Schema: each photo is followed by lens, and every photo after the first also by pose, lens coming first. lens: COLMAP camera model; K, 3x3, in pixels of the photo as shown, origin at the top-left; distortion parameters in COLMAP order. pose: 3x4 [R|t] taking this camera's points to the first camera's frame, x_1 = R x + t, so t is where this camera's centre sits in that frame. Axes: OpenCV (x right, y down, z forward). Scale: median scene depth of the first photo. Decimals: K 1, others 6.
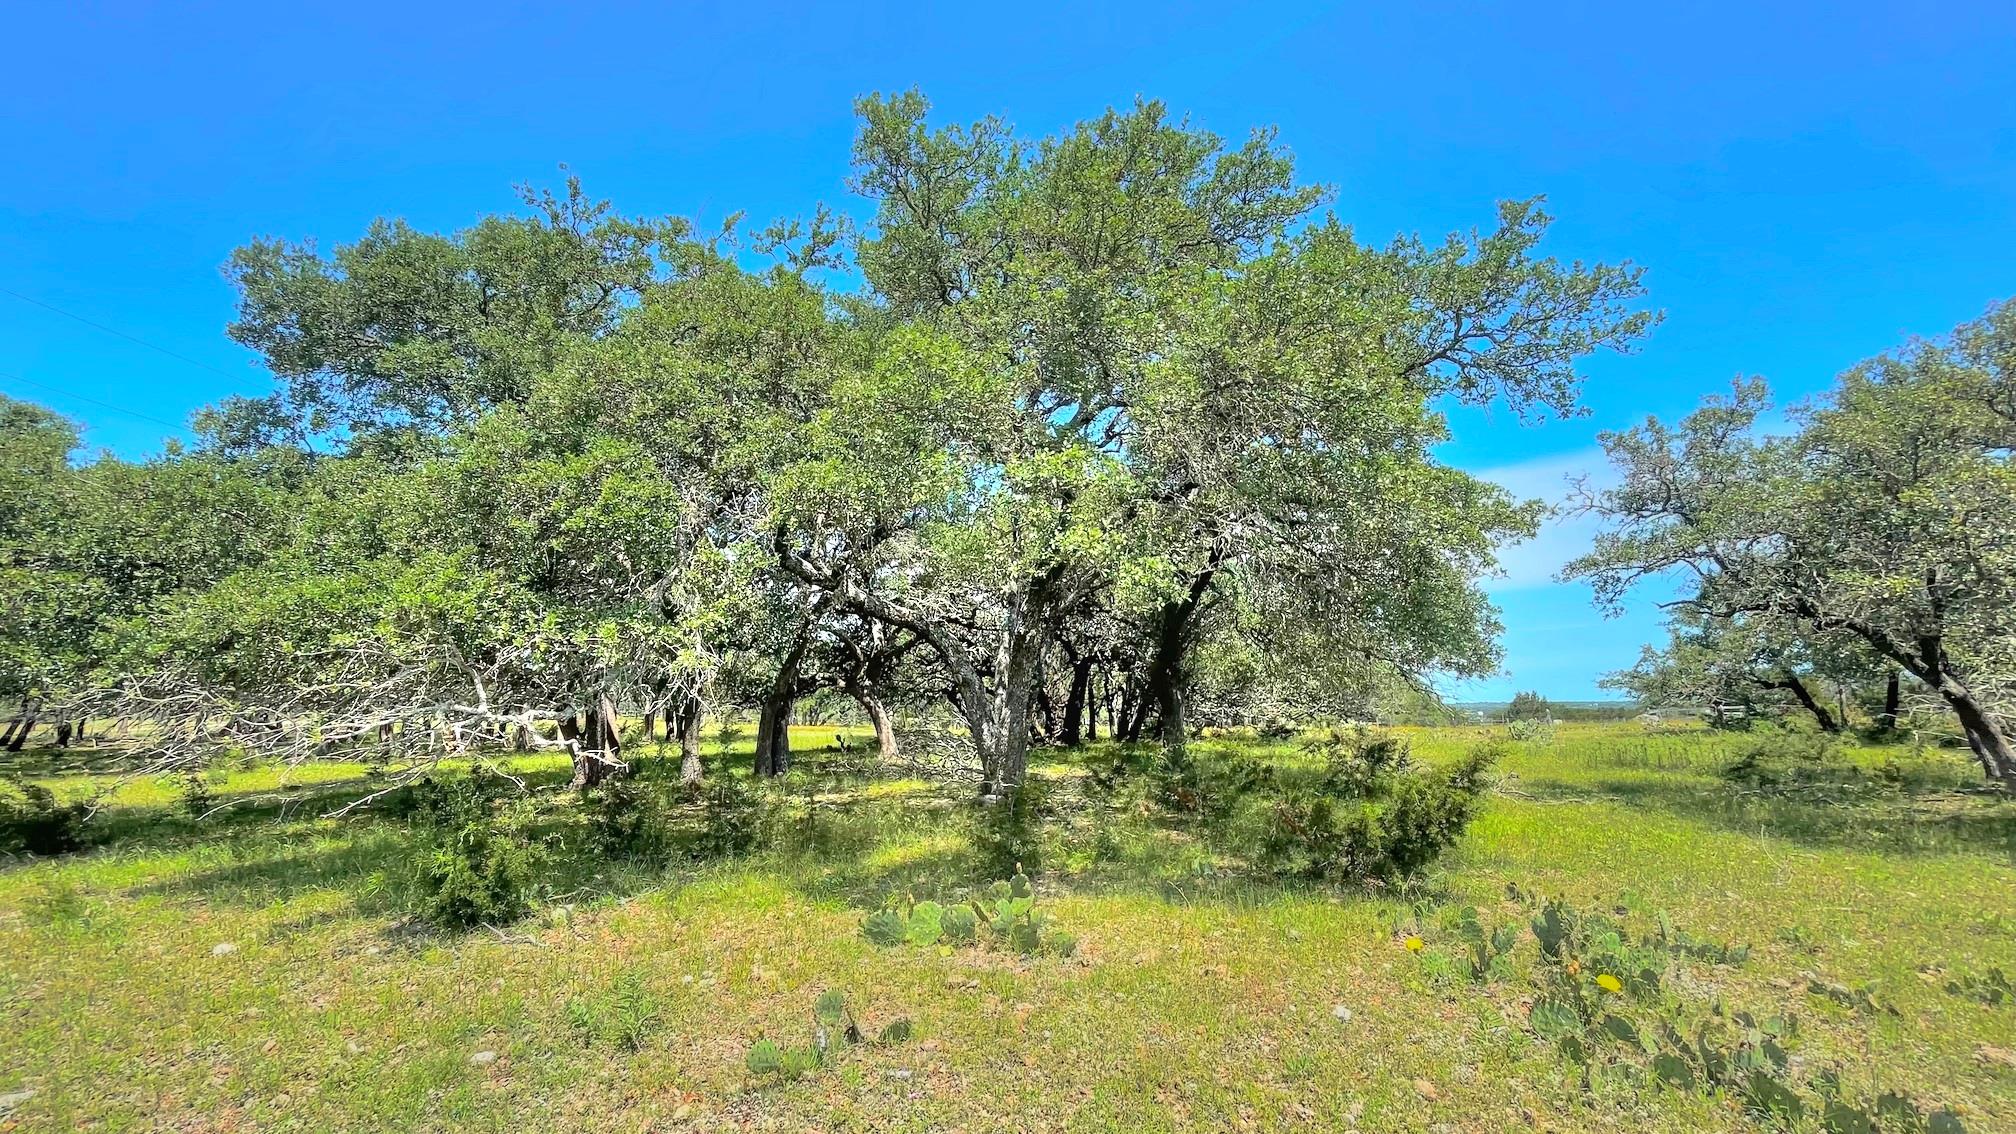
lens RADIAL K [[811.6, 0, 1008.0], [0, 811.6, 567.0], [0, 0, 1]] dist [-0.001730, -0.008072]
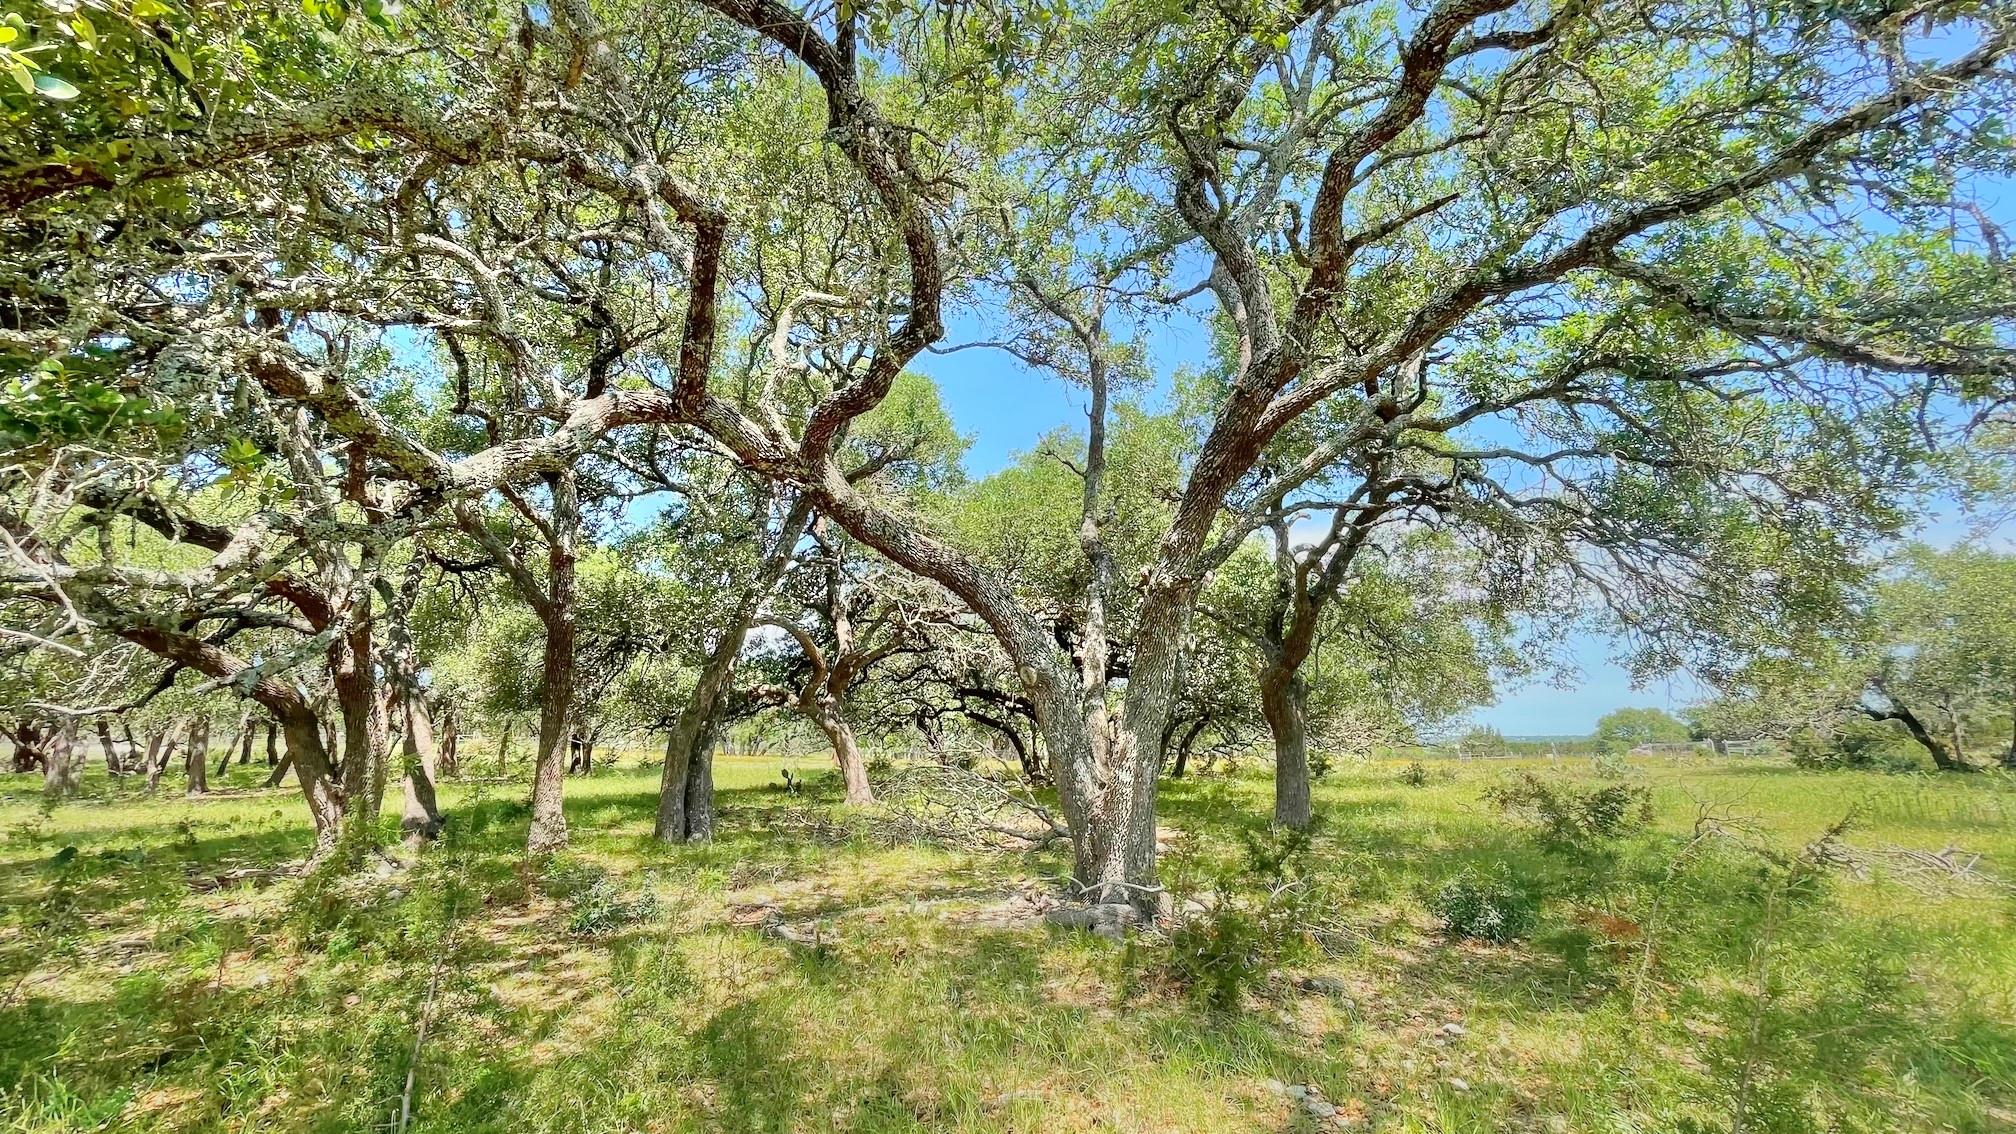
lens RADIAL K [[811.6, 0, 1008.0], [0, 811.6, 567.0], [0, 0, 1]] dist [-0.001730, -0.008072]
pose [[0.997785, 0.021501, 0.062953, -0.063546], [-0.019196, 0.999131, -0.036990, 0.049170], [-0.063694, 0.035700, 0.997331, 0.264438]]
